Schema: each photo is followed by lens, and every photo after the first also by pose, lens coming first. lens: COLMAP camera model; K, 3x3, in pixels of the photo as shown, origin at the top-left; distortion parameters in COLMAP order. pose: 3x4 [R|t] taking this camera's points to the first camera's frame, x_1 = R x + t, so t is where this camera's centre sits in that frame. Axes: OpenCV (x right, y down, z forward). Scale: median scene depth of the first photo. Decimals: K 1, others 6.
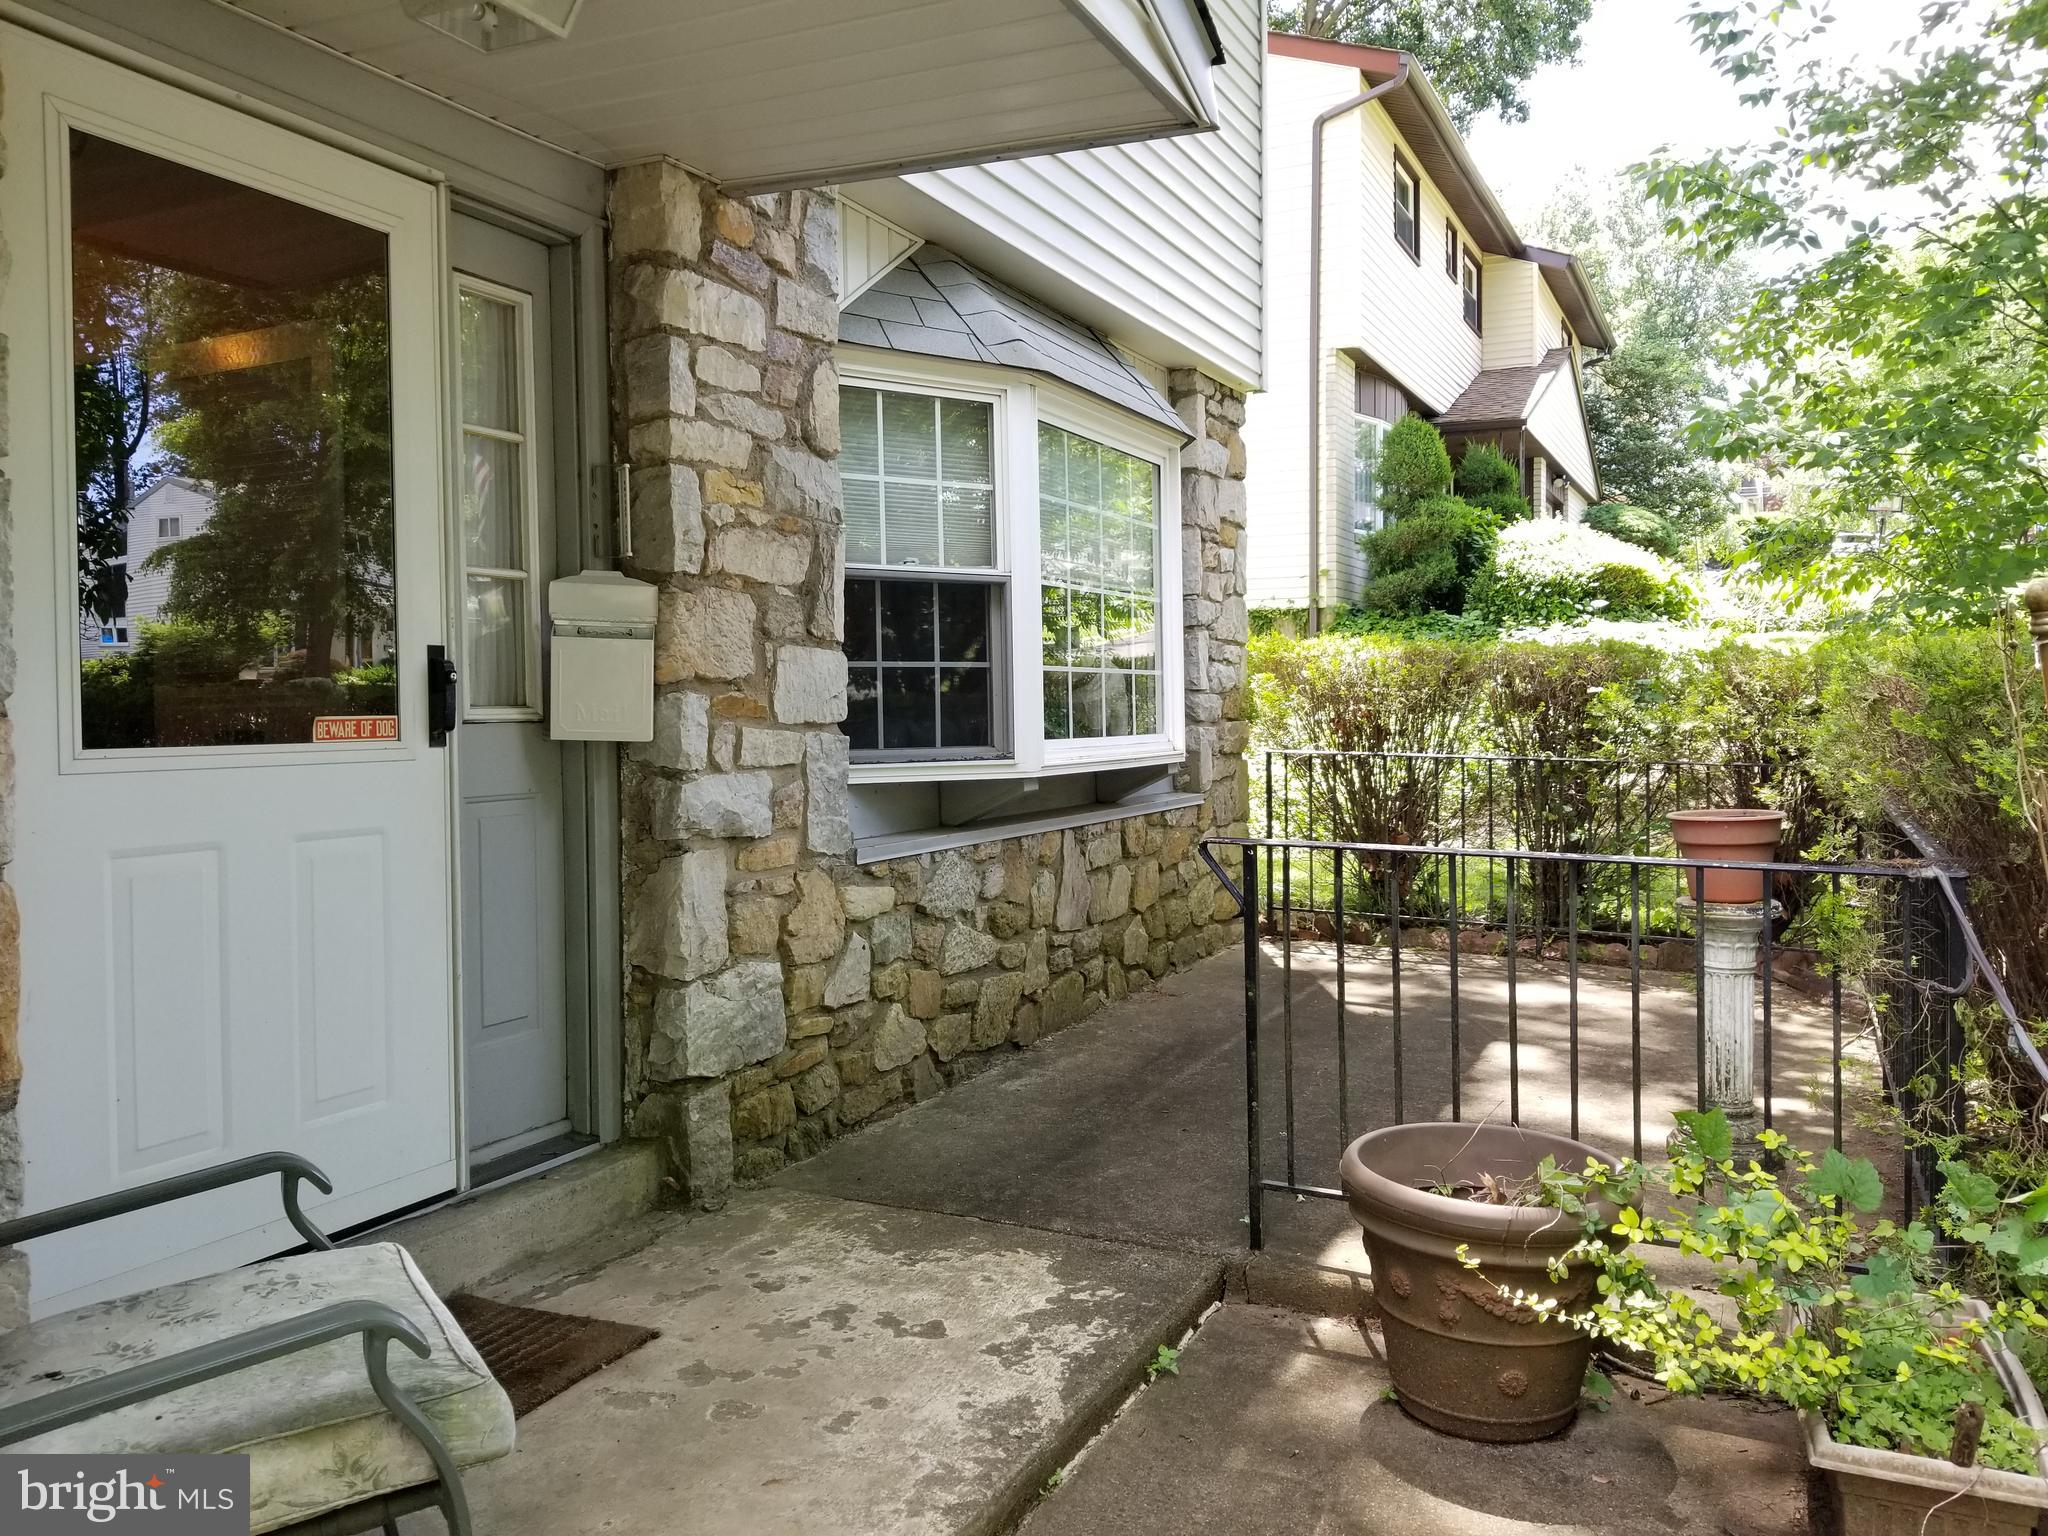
lens RADIAL K [[1611.7, 0, 998.5], [0, 1611.7, 764.5], [0, 0, 1]] dist [0.087701, -0.160437]
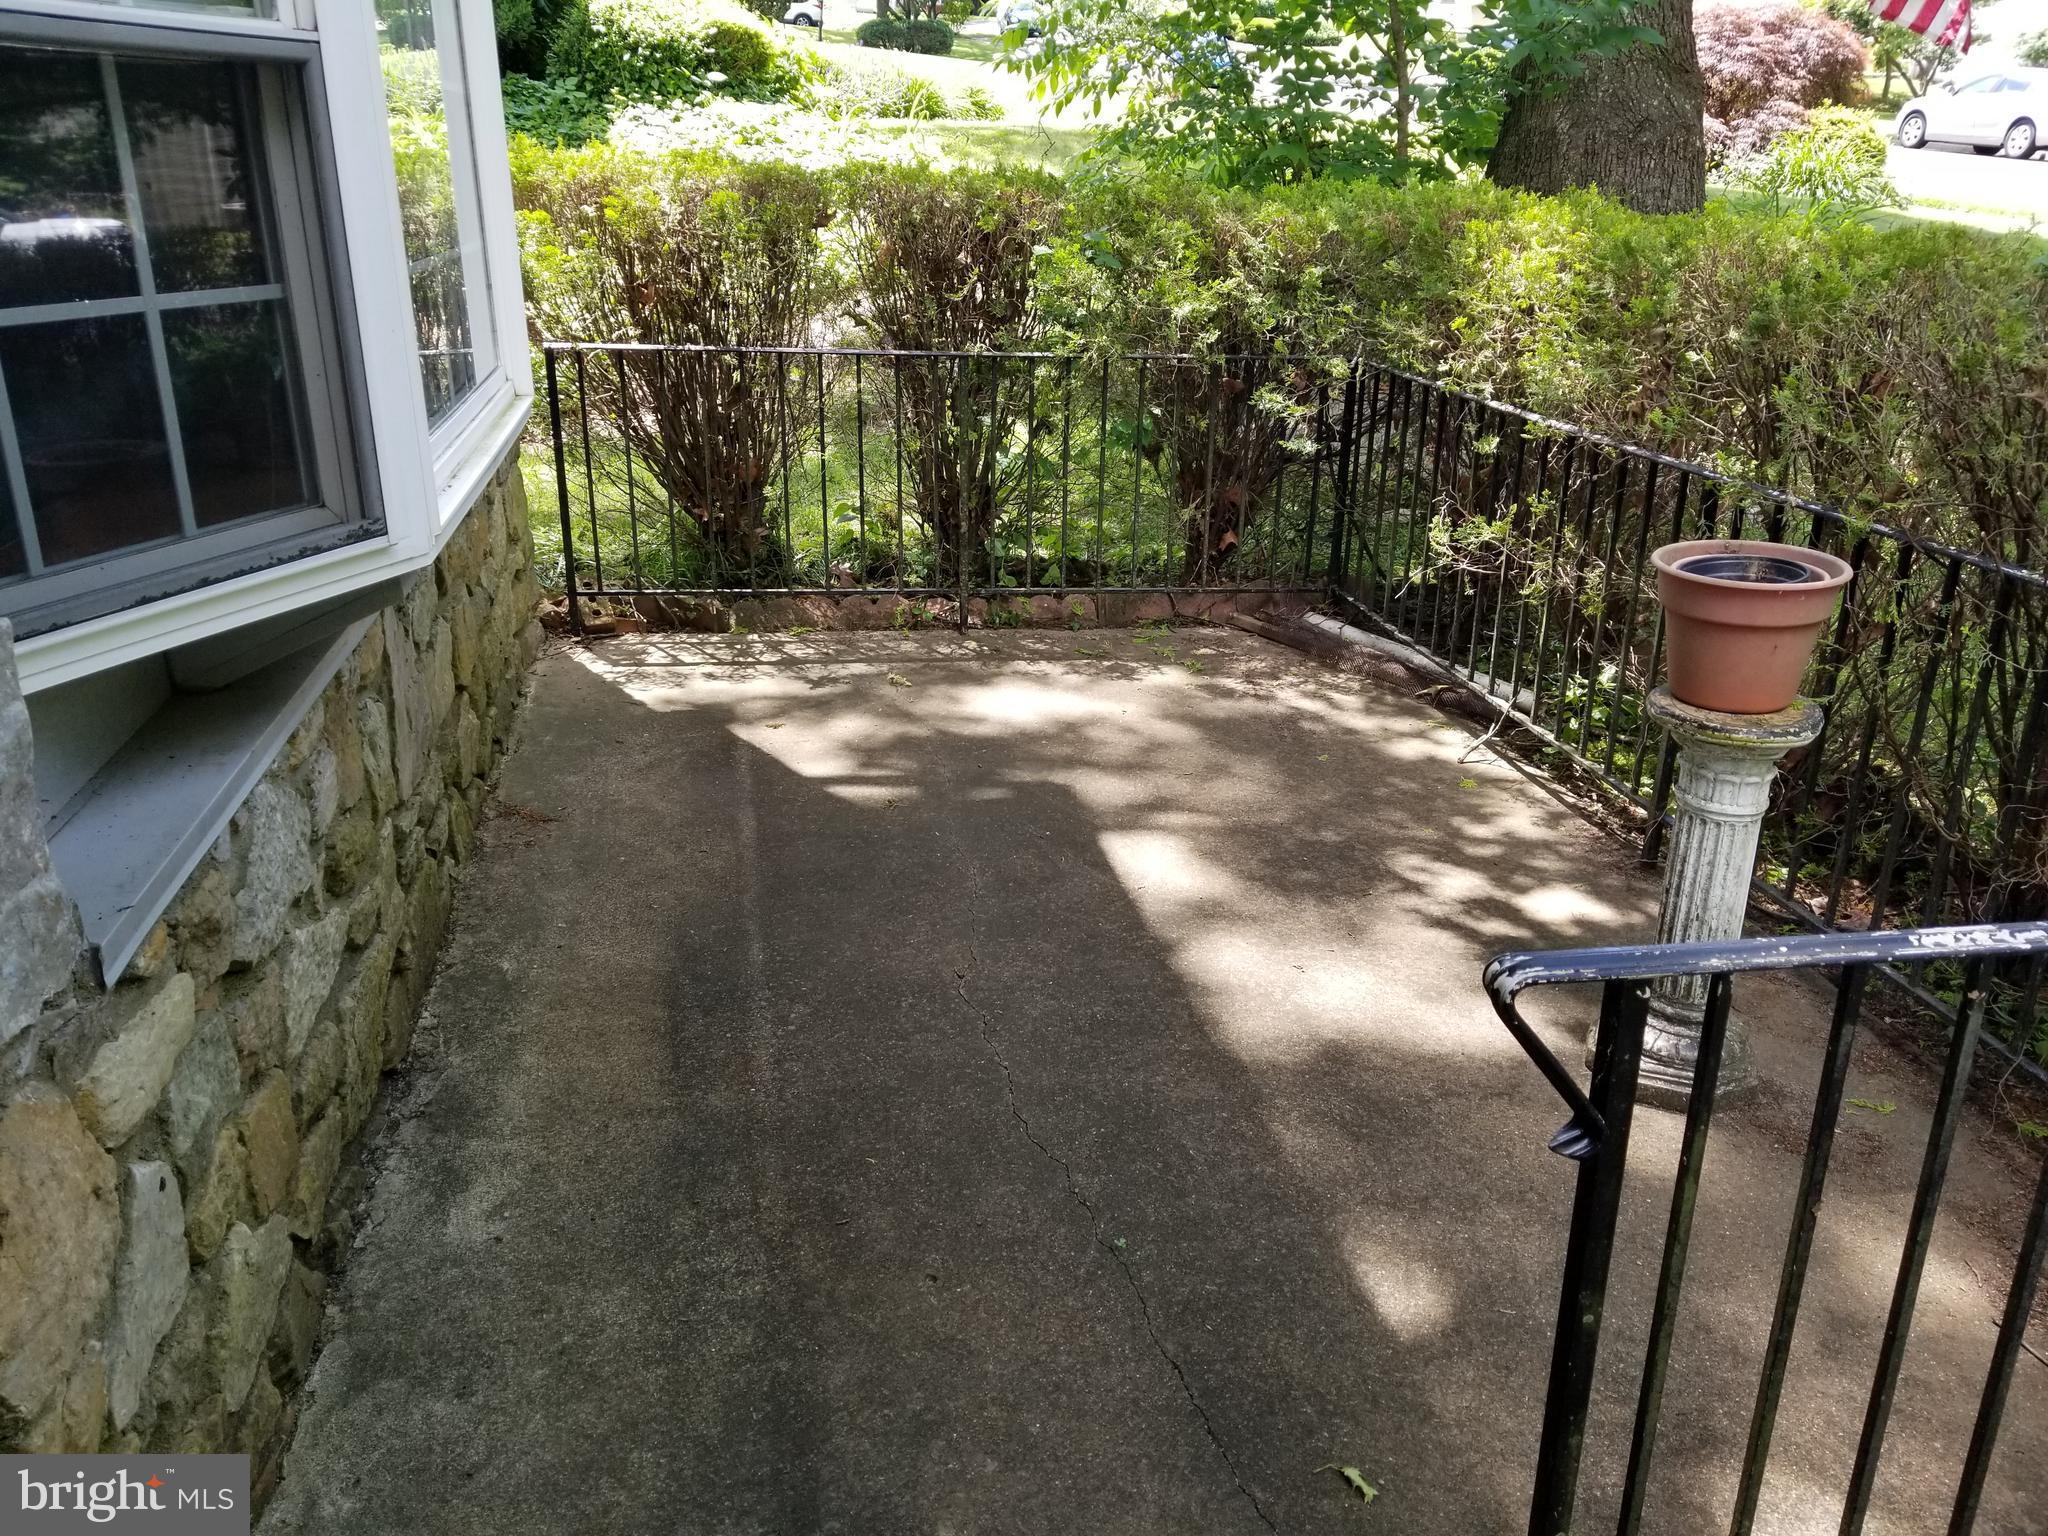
lens RADIAL K [[1611.7, 0, 998.5], [0, 1611.7, 764.5], [0, 0, 1]] dist [0.087701, -0.160437]
pose [[0.807642, -0.189814, 0.558288, -0.037639], [0.006566, 0.949611, 0.313363, -0.026504], [-0.589637, -0.249419, 0.768192, 0.204156]]
